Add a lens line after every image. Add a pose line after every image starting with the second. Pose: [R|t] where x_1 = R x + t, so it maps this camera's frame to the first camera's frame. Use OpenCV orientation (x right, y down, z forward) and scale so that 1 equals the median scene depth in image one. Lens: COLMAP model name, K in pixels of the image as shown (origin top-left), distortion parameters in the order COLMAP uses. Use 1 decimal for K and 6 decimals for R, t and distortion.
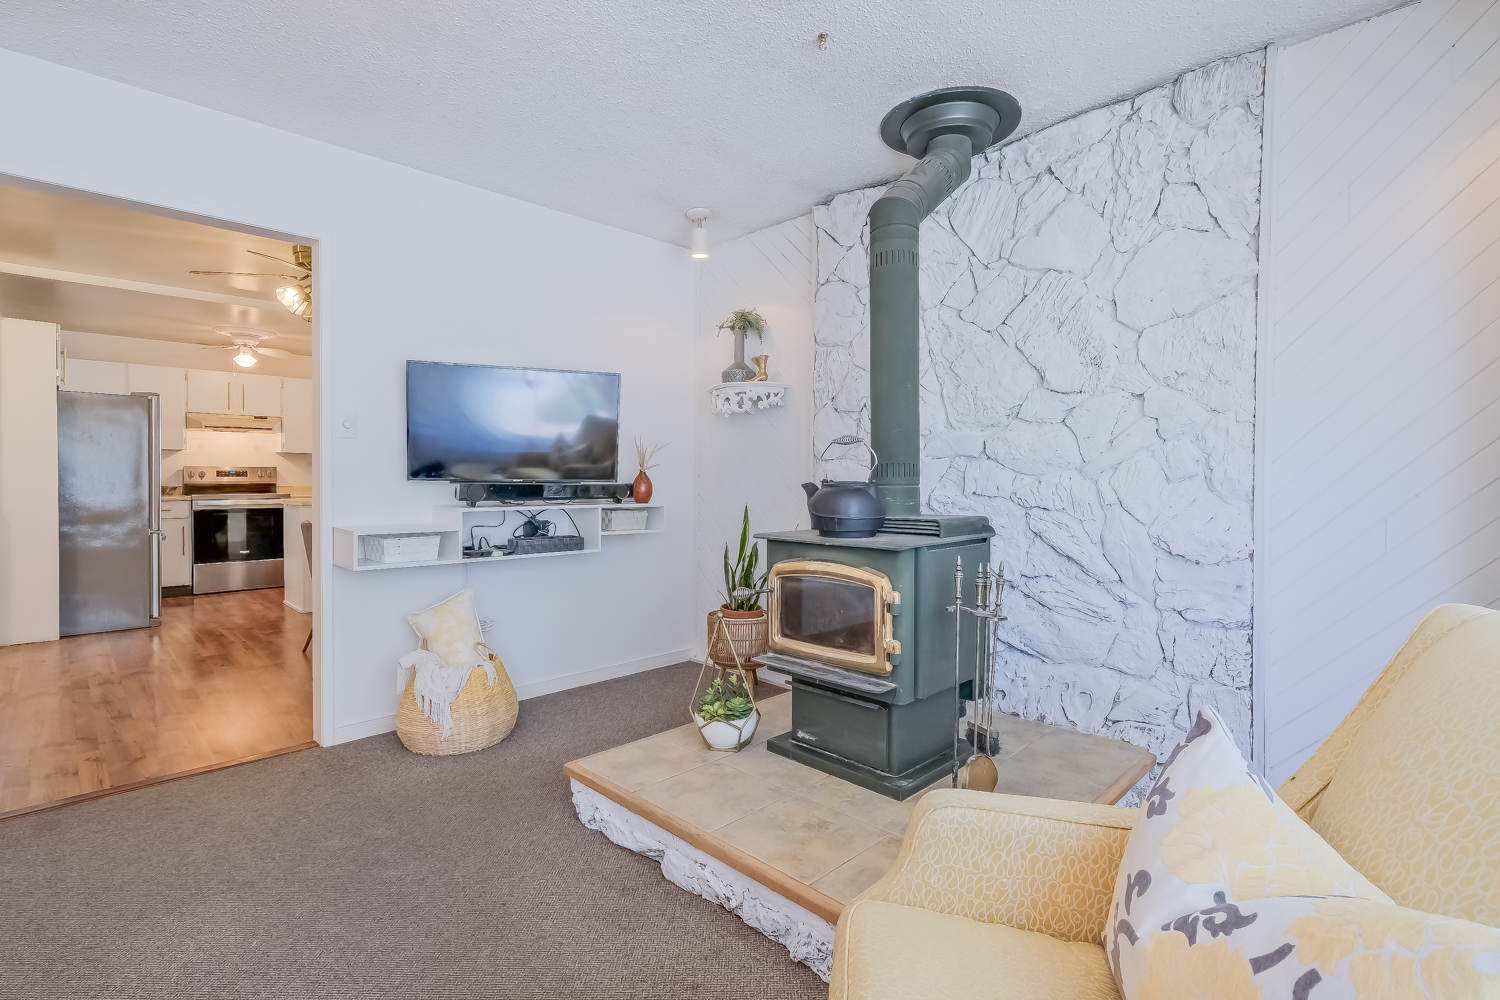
lens RADIAL K [[710.6, 0, 745.2], [0, 710.6, 490.2], [0, 0, 1]] dist [0.001457, 0.000689]
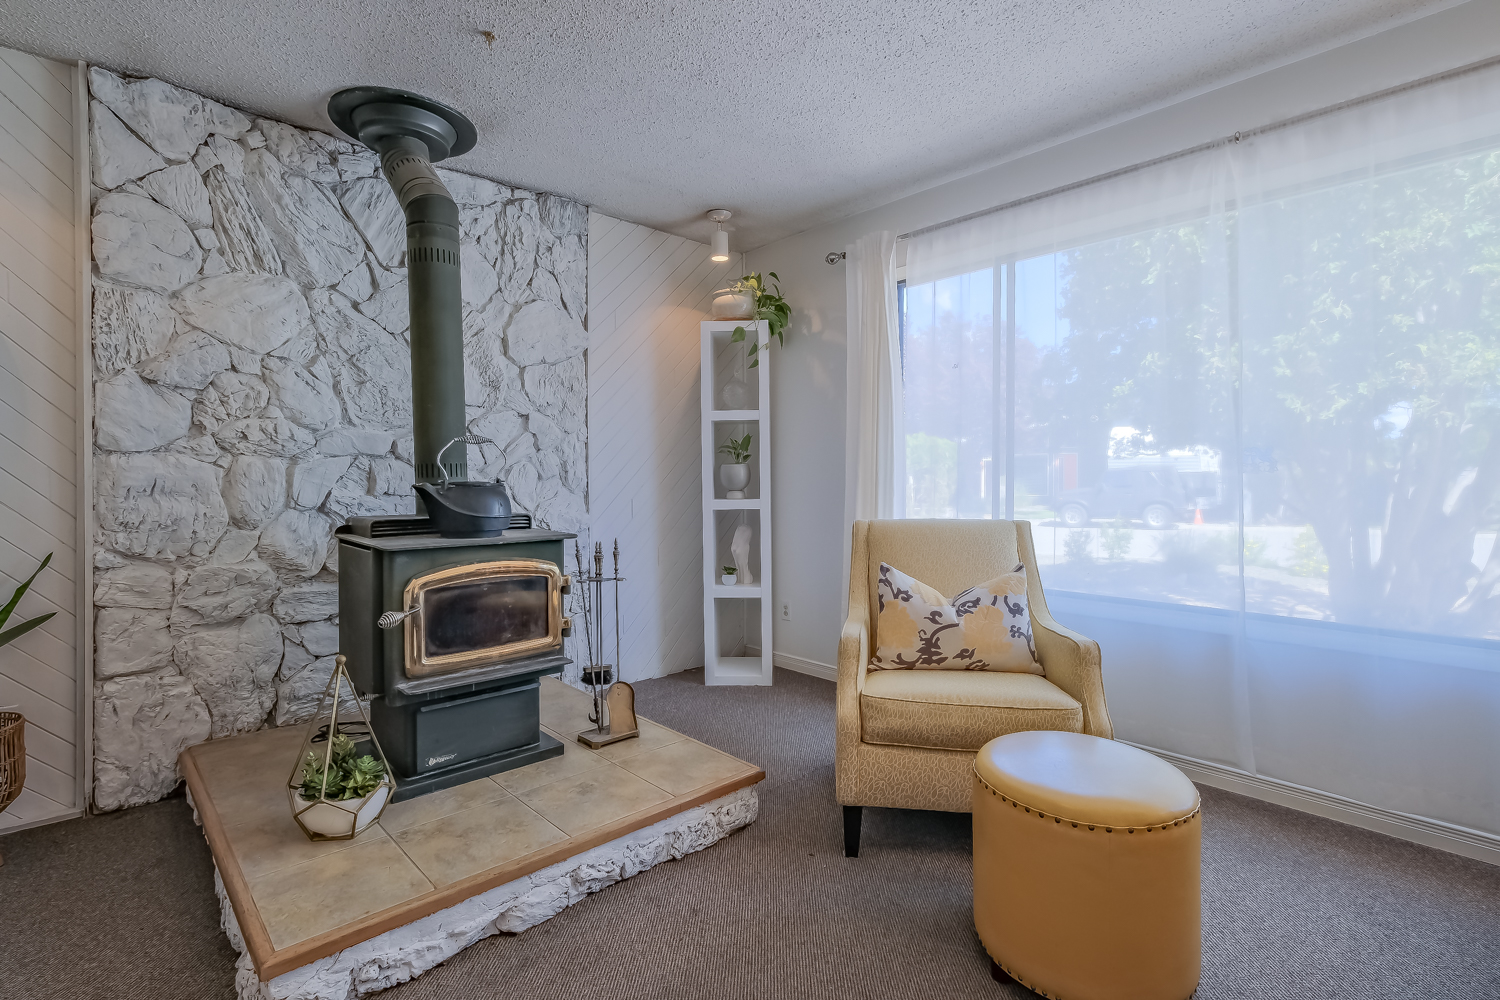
lens RADIAL K [[710.6, 0, 753.3], [0, 710.6, 483.6], [0, 0, 1]] dist [0.001457, 0.000689]
pose [[0.033706, -0.009112, 0.999390, -0.629760], [0.020267, 0.999759, 0.008432, -0.006668], [-0.999226, 0.019971, 0.033883, 0.434036]]
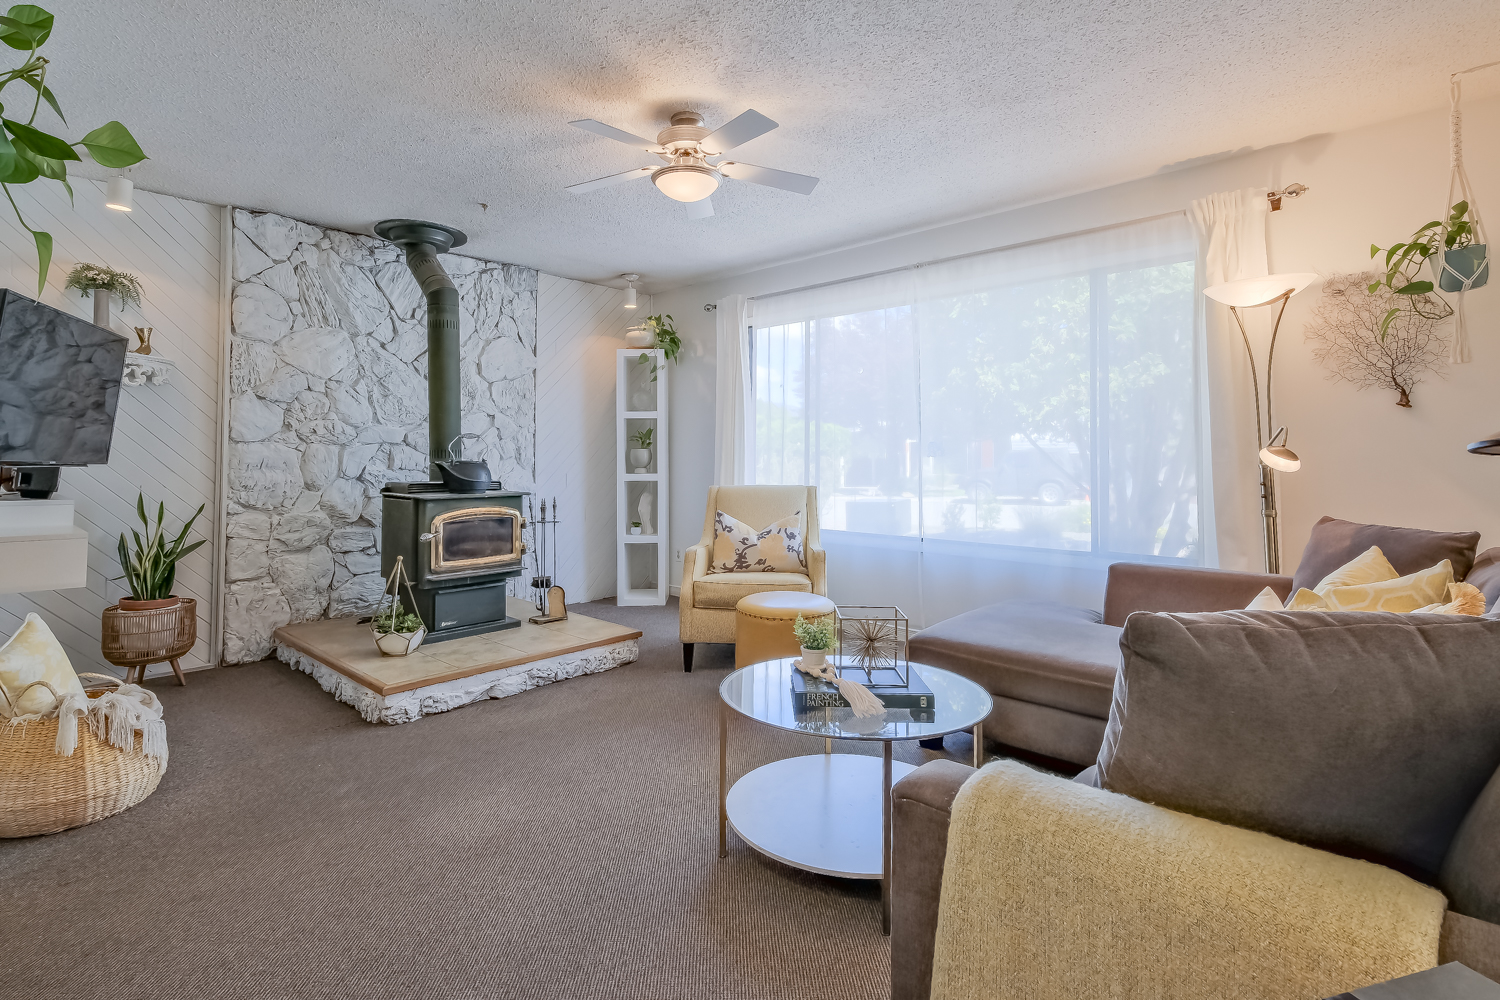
lens RADIAL K [[710.6, 0, 751.2], [0, 710.6, 438.0], [0, 0, 1]] dist [0.001457, 0.000689]
pose [[-0.045660, 0.027180, 0.998587, -1.173959], [0.017185, 0.999503, -0.026419, -0.006683], [-0.998809, 0.015955, -0.046104, 0.311349]]
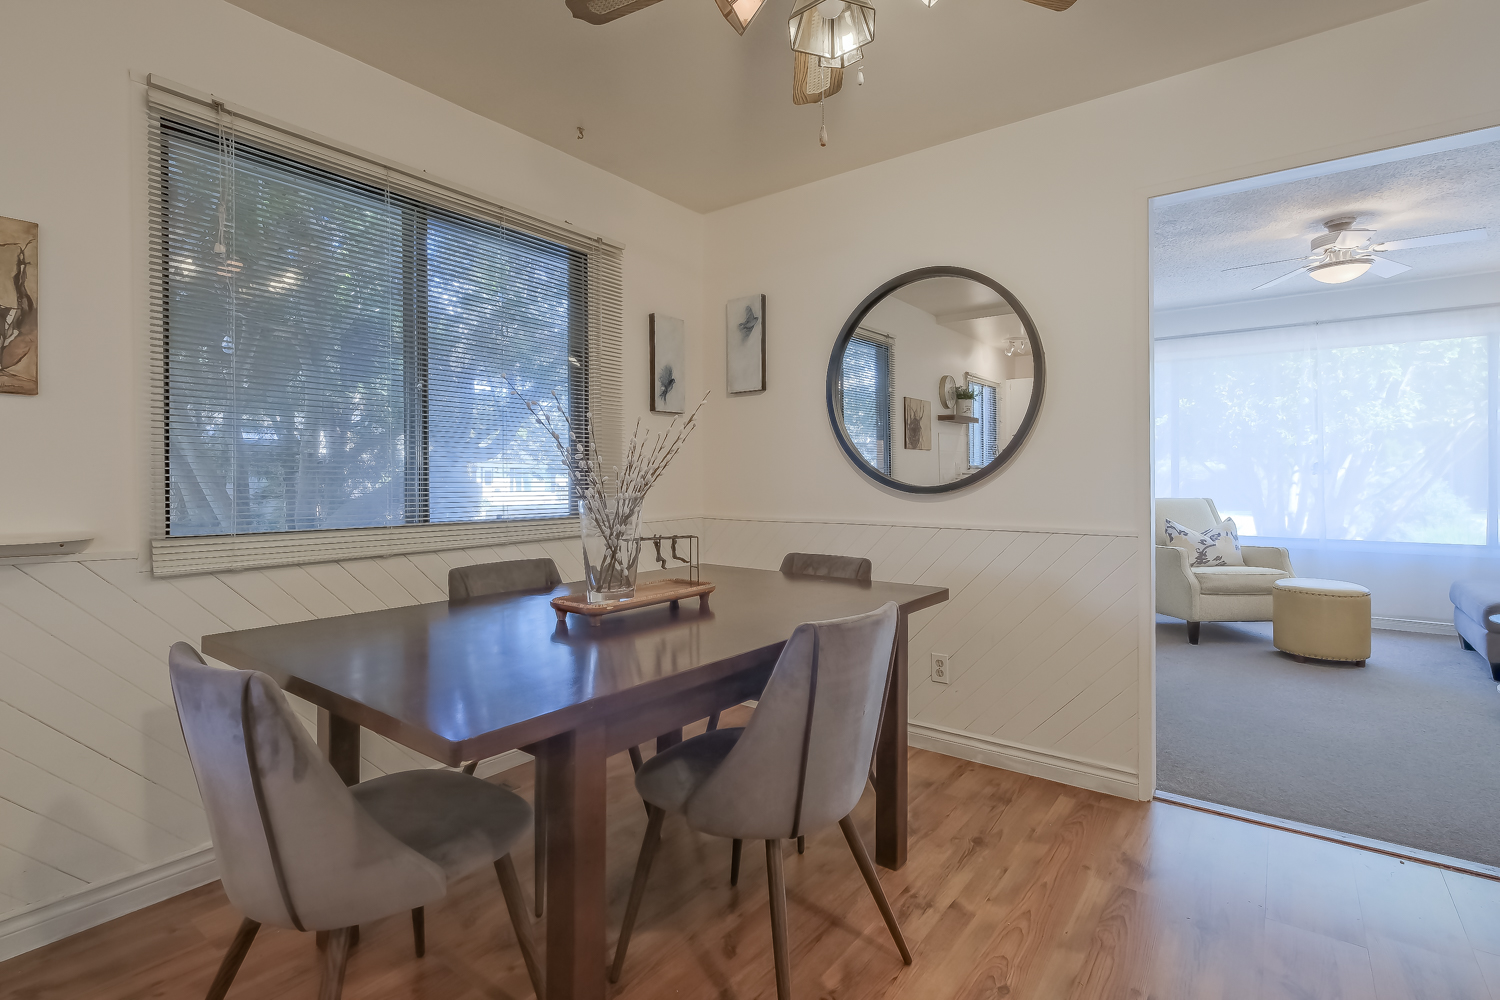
lens RADIAL K [[710.6, 0, 748.5], [0, 710.6, 477.2], [0, 0, 1]] dist [0.001457, 0.000689]
pose [[-0.154438, -0.003574, 0.987996, -1.322275], [0.019909, 0.999779, 0.006729, -0.033838], [-0.987802, 0.020710, -0.154333, 1.561243]]
